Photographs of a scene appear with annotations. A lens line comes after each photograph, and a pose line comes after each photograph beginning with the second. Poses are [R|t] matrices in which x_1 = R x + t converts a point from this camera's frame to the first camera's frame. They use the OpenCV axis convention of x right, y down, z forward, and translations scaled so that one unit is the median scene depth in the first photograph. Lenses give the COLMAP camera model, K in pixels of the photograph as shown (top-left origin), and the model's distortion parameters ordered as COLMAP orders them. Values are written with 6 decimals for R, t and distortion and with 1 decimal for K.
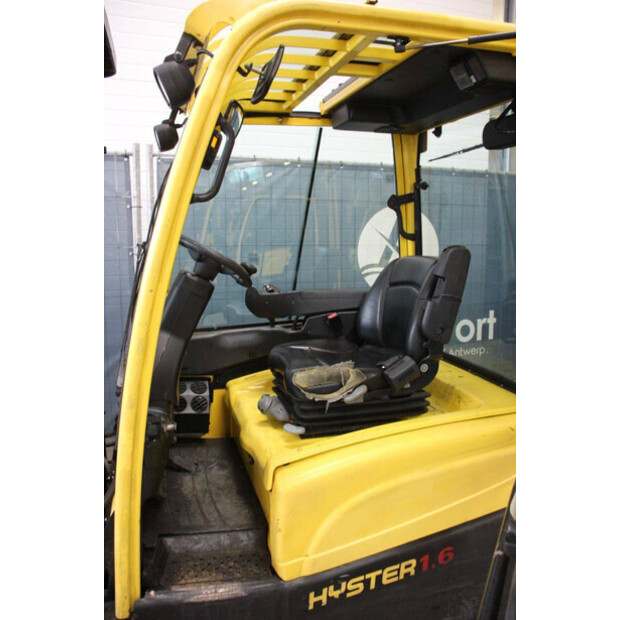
lens RADIAL K [[505.5, 0, 305.1], [0, 505.5, 310.0], [0, 0, 1]] dist [-0.125080, 0.072024]
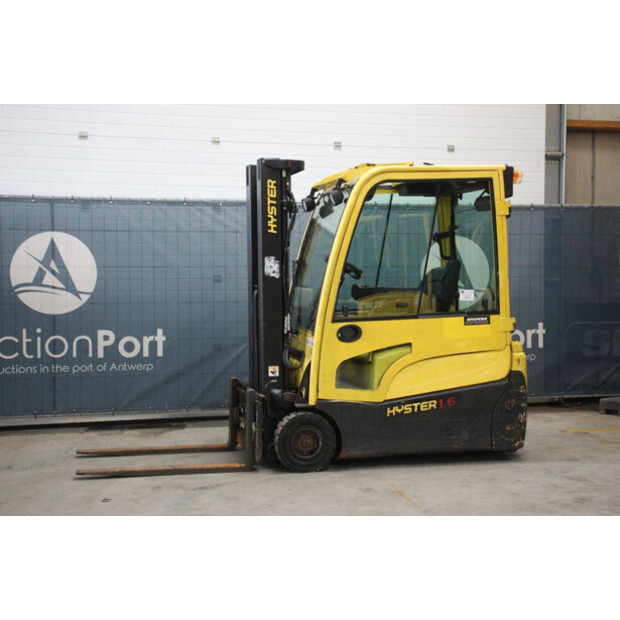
lens RADIAL K [[977.8, 0, 311.9], [0, 977.8, 306.4], [0, 0, 1]] dist [0.124836, 0.000000]
pose [[0.998581, -0.000623, -0.053259, -0.089321], [-0.005467, 0.993451, -0.114126, 0.562214], [0.052981, 0.114255, 0.992038, -3.236917]]
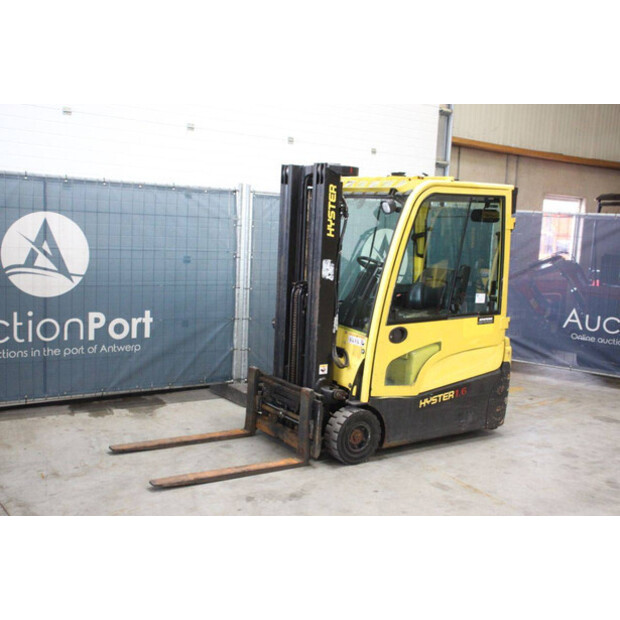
lens RADIAL K [[719.8, 0, 310.6], [0, 719.8, 312.0], [0, 0, 1]] dist [-0.013978, 0.000000]
pose [[0.951002, 0.010855, 0.308993, -1.505911], [-0.006645, 0.999870, -0.014675, 0.158232], [-0.309112, 0.011903, 0.950951, -2.121629]]
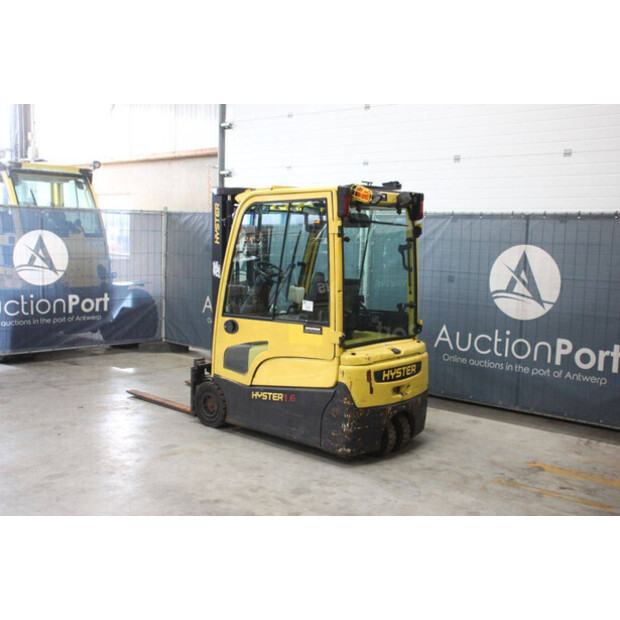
lens RADIAL K [[719.8, 0, 310.4], [0, 719.8, 309.5], [0, 0, 1]] dist [-0.013978, 0.000000]
pose [[0.518648, 0.106232, -0.848362, 3.210783], [-0.151269, 0.987999, 0.031239, -0.054541], [0.841500, 0.112128, 0.528494, -0.838307]]
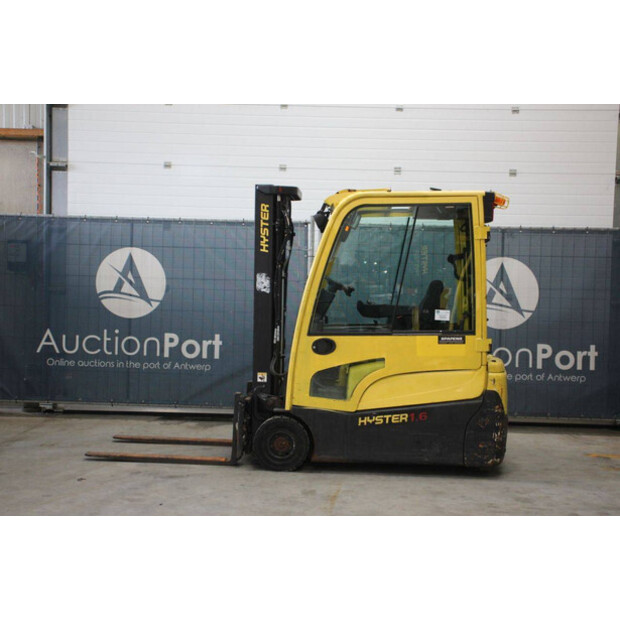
lens RADIAL K [[897.9, 0, 311.0], [0, 897.9, 309.0], [0, 0, 1]] dist [0.086546, 0.000000]
pose [[0.941808, 0.034888, -0.334336, 1.130104], [-0.075248, 0.991241, -0.108534, 0.485070], [0.327621, 0.127377, 0.936184, -2.998857]]
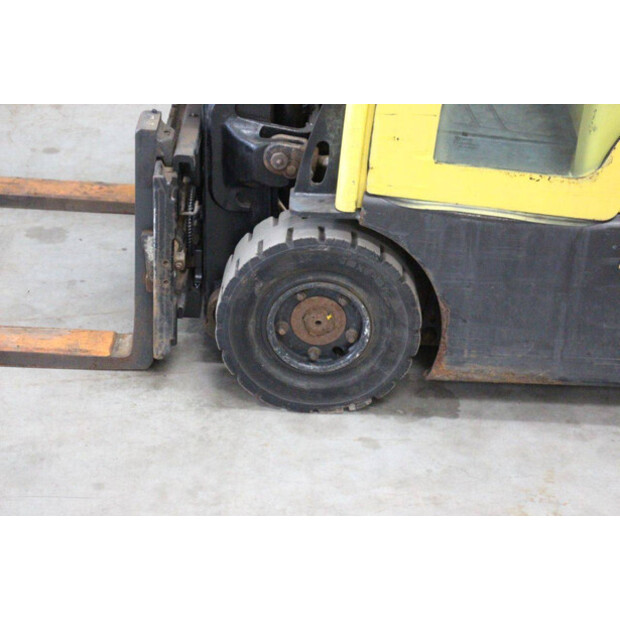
lens RADIAL K [[1452.4, 0, 311.5], [0, 1452.4, 310.8], [0, 0, 1]] dist [0.398511, 0.000000]
pose [[0.952750, 0.178936, -0.245457, 0.095774], [-0.083599, 0.931334, 0.354440, 0.018770], [0.292025, -0.317173, 0.902288, -0.769525]]
